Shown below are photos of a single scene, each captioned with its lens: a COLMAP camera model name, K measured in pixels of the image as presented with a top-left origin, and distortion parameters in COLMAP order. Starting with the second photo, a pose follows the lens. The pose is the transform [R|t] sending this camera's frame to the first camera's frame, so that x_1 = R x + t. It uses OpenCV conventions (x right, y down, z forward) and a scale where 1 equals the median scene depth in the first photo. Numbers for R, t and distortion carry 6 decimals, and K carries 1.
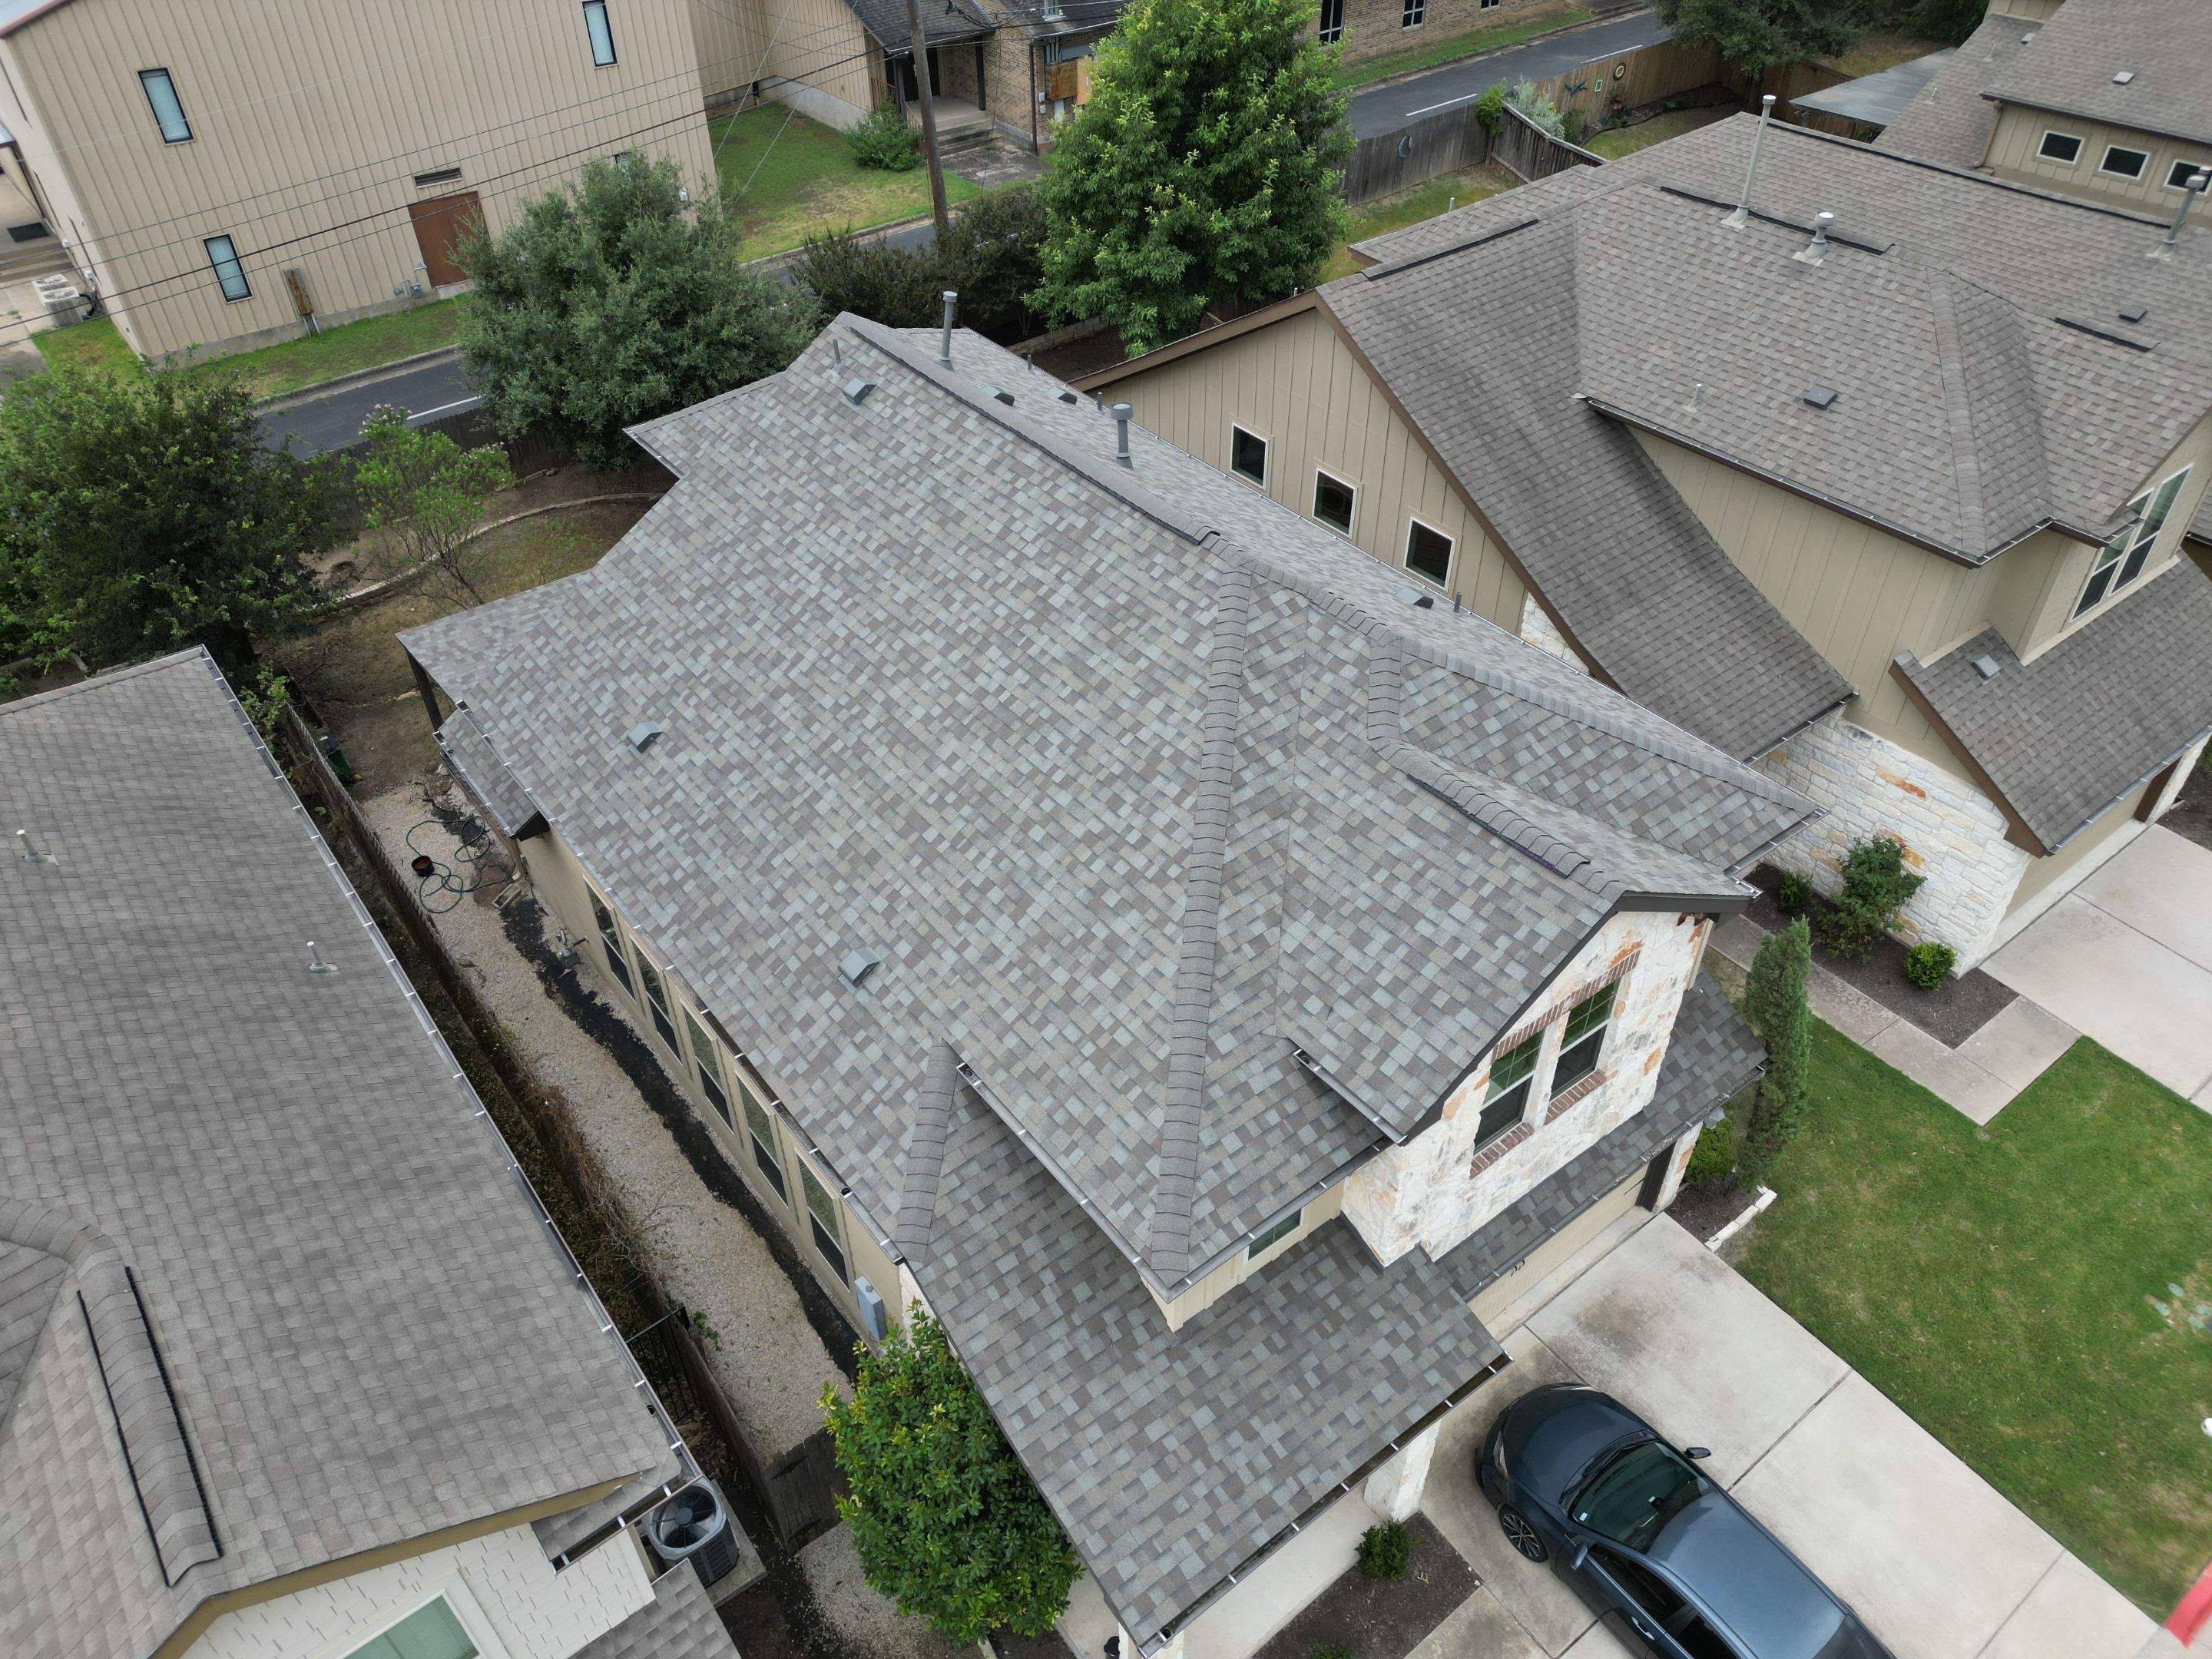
lens RADIAL K [[1547.0, 0, 1104.4], [0, 1547.0, 831.1], [0, 0, 1]] dist [0.067532, -0.052770]
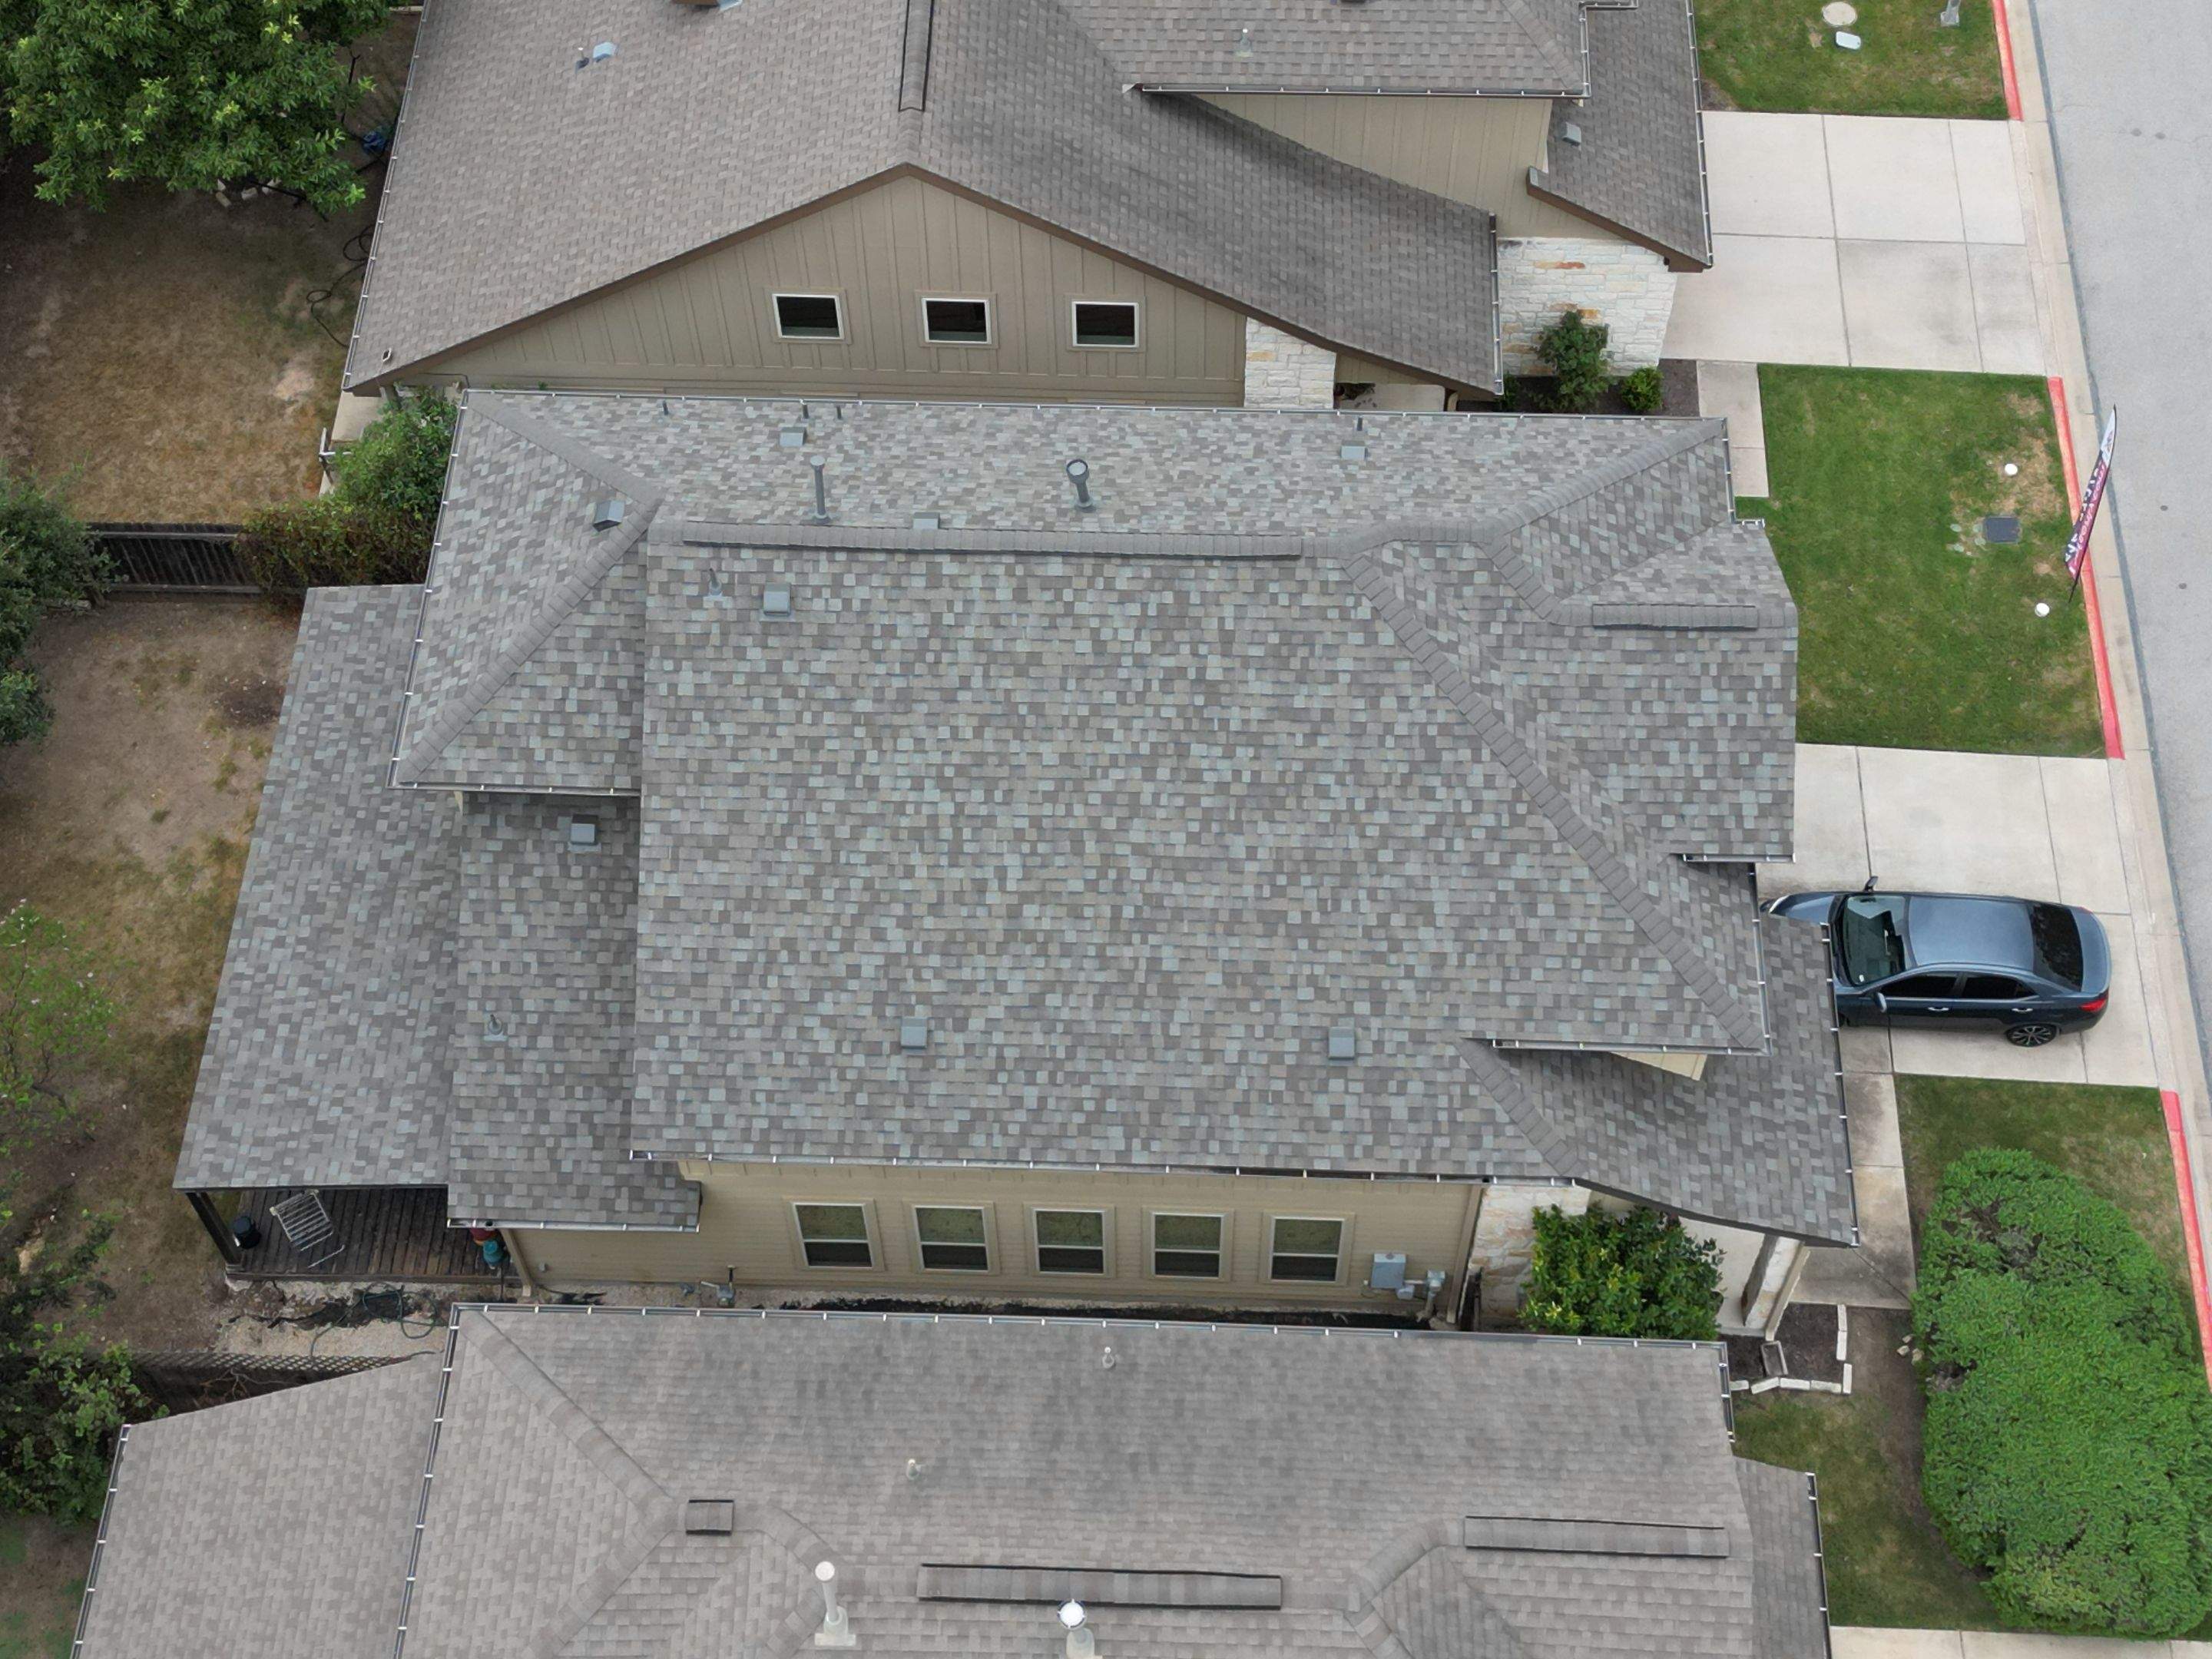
lens RADIAL K [[3083.0, 0, 1094.9], [0, 3083.0, 829.9], [0, 0, 1]] dist [0.113012, 0.000000]
pose [[0.641224, -0.647198, 0.412270, -1.010372], [0.503461, 0.760289, 0.410473, -0.963427], [-0.579101, -0.055643, 0.813355, -0.670180]]
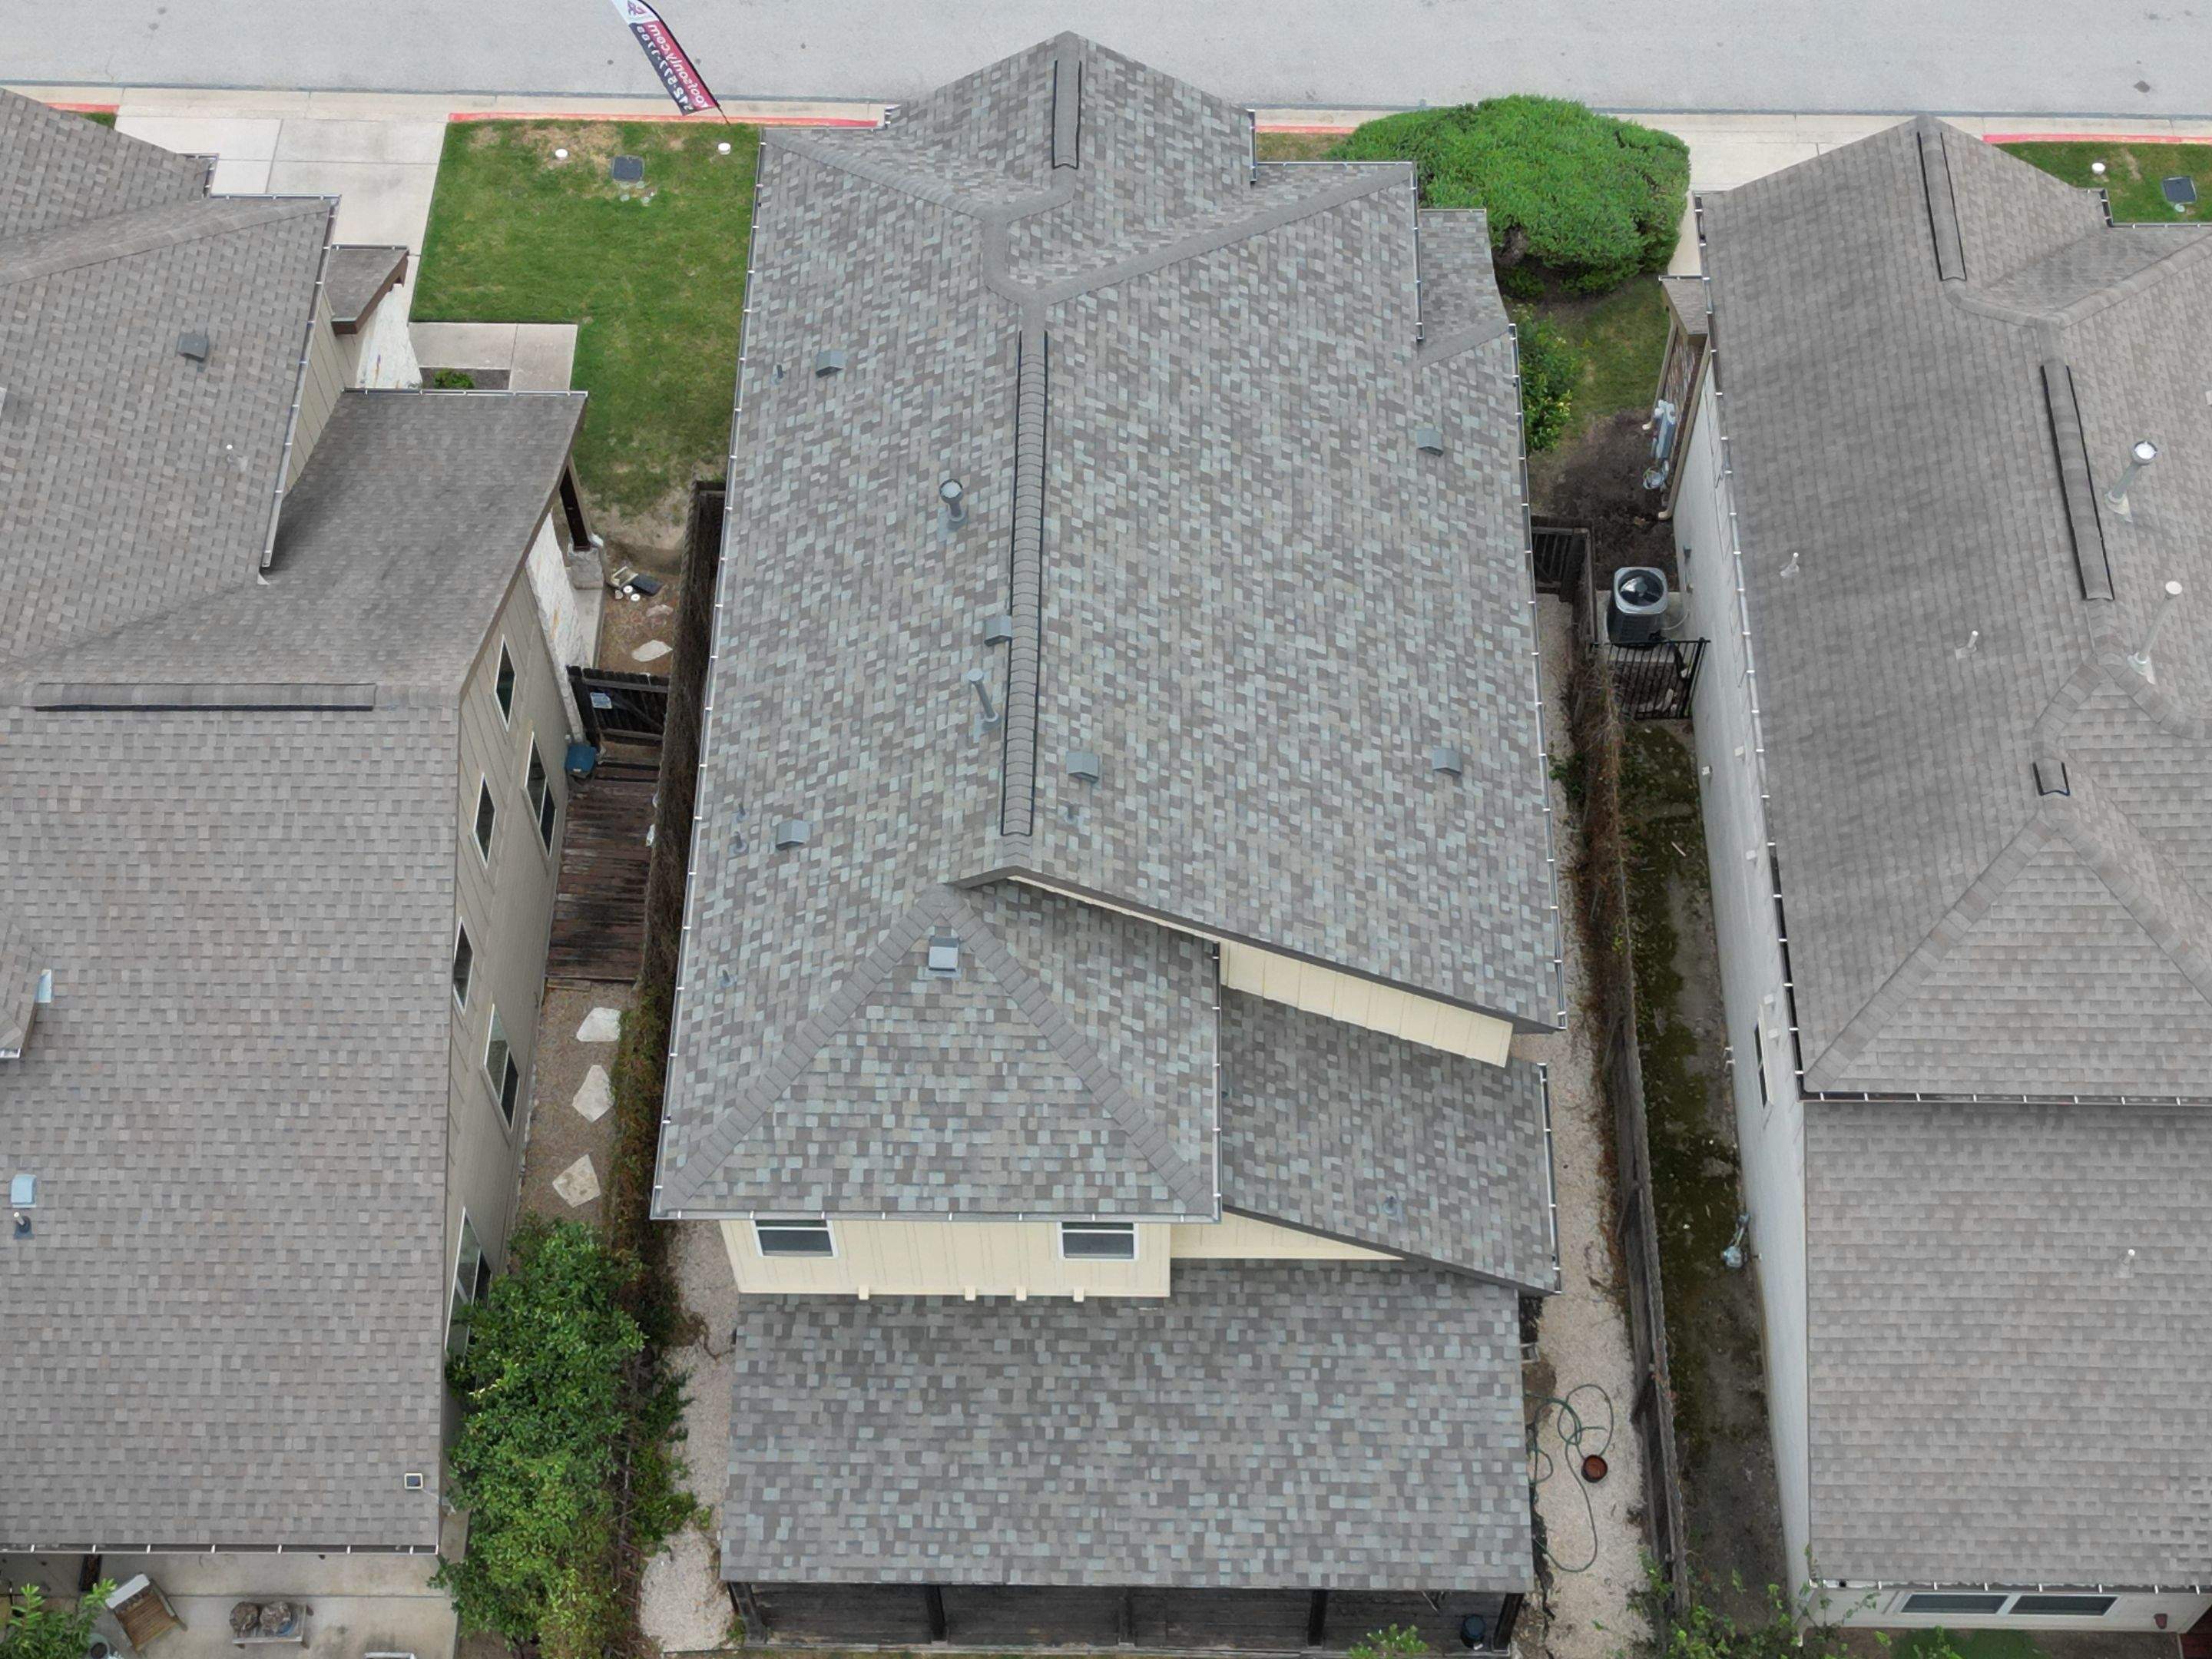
lens RADIAL K [[3083.0, 0, 1095.2], [0, 3083.0, 832.6], [0, 0, 1]] dist [0.113012, 0.000000]
pose [[-0.782363, -0.518044, 0.345744, -0.904023], [0.416996, -0.023350, 0.908608, -2.148017], [-0.462626, 0.855035, 0.234290, 0.732138]]
